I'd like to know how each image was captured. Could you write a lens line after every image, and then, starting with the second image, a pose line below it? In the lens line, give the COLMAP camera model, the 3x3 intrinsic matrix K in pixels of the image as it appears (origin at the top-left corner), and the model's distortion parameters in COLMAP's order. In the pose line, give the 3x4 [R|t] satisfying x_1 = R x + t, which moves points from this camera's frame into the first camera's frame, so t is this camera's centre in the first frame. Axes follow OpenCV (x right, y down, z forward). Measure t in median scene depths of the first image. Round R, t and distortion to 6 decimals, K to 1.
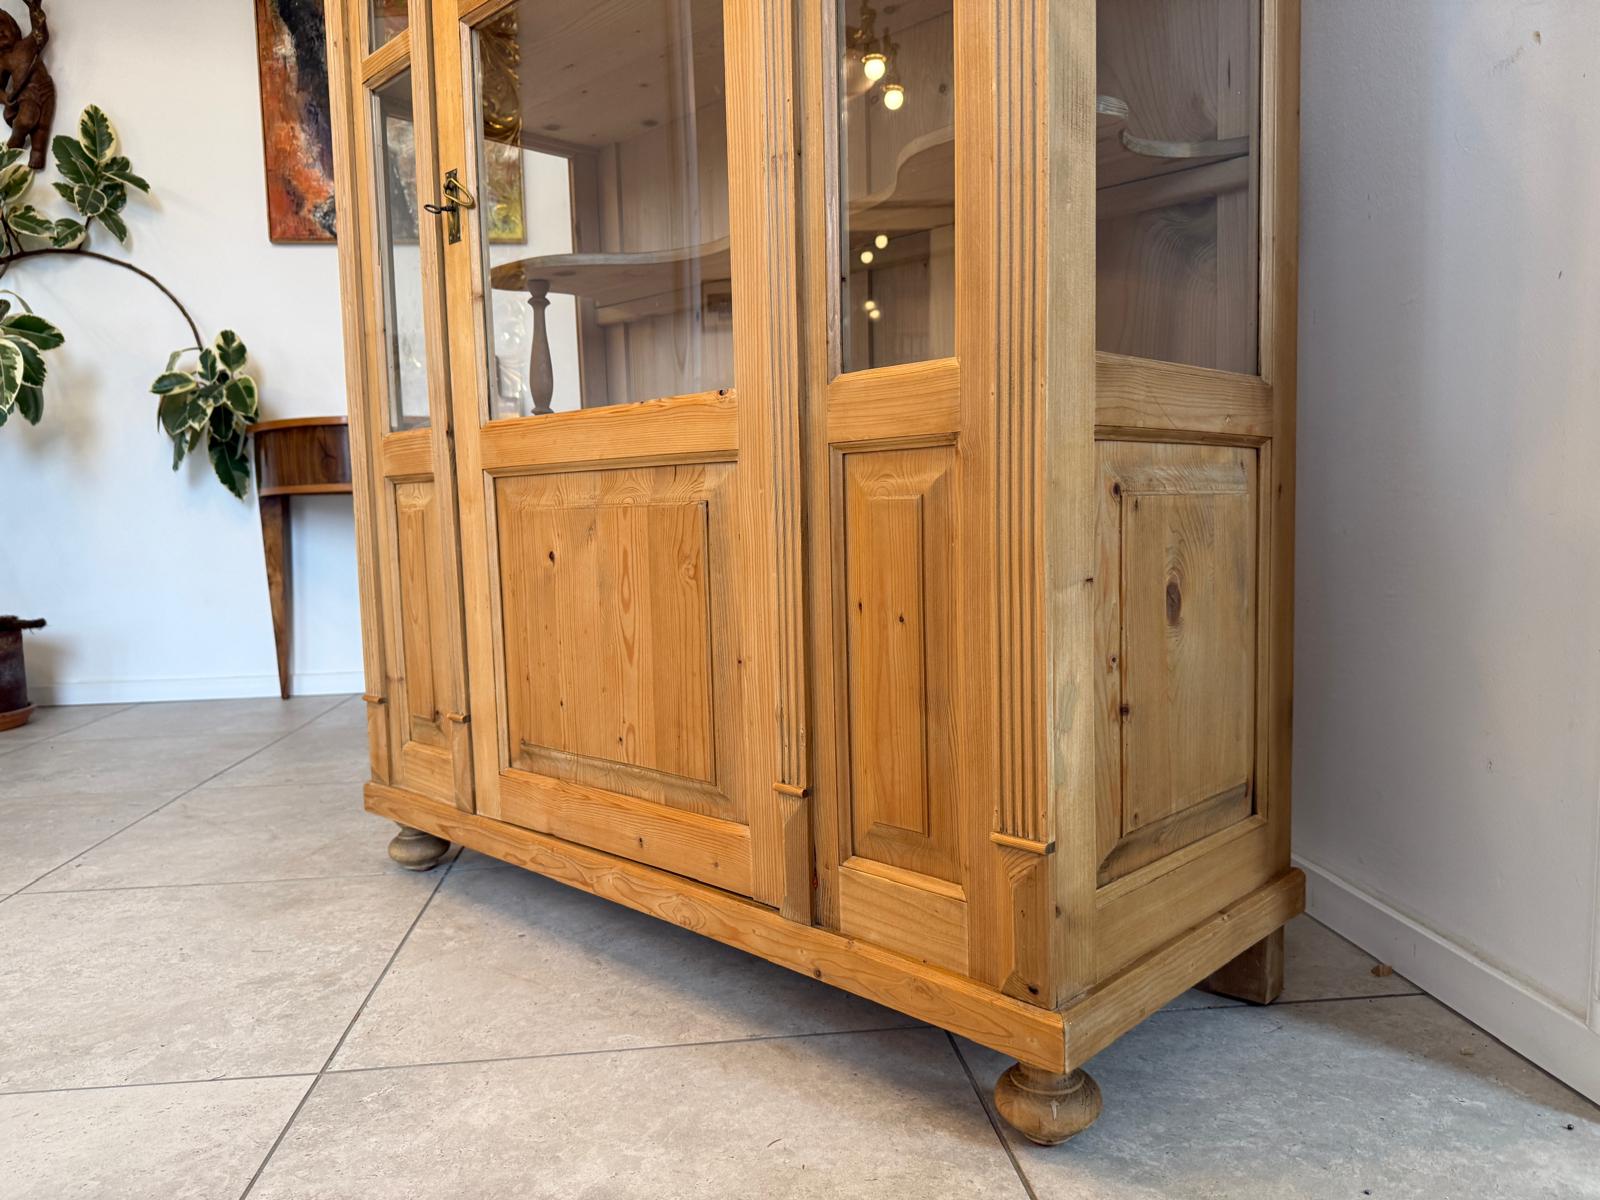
lens RADIAL K [[1135.4, 0, 792.5], [0, 1135.4, 603.7], [0, 0, 1]] dist [0.008494, -0.011218]
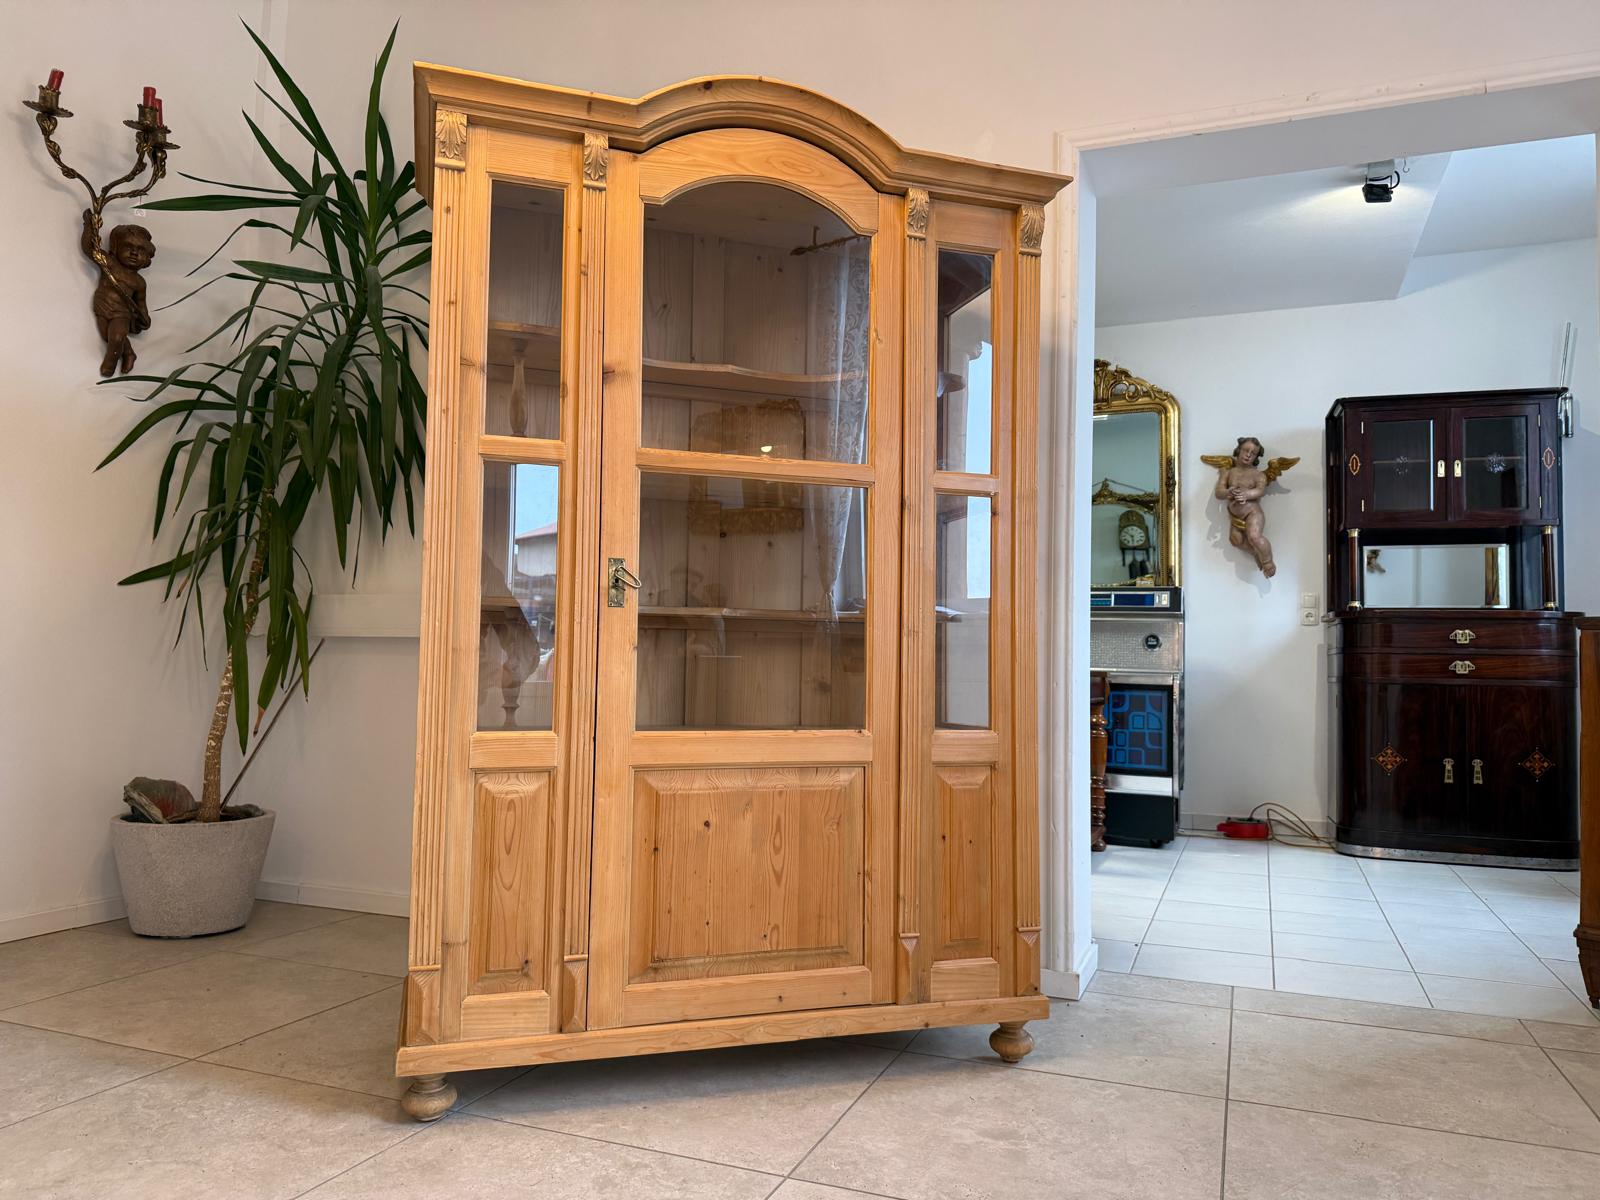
lens RADIAL K [[1128.4, 0, 802.1], [0, 1128.4, 607.2], [0, 0, 1]] dist [0.008305, -0.010282]
pose [[0.458842, 0.081765, 0.884747, -1.594107], [0.047392, 0.992087, -0.116264, -0.158694], [-0.887253, 0.095277, 0.451337, 0.177235]]
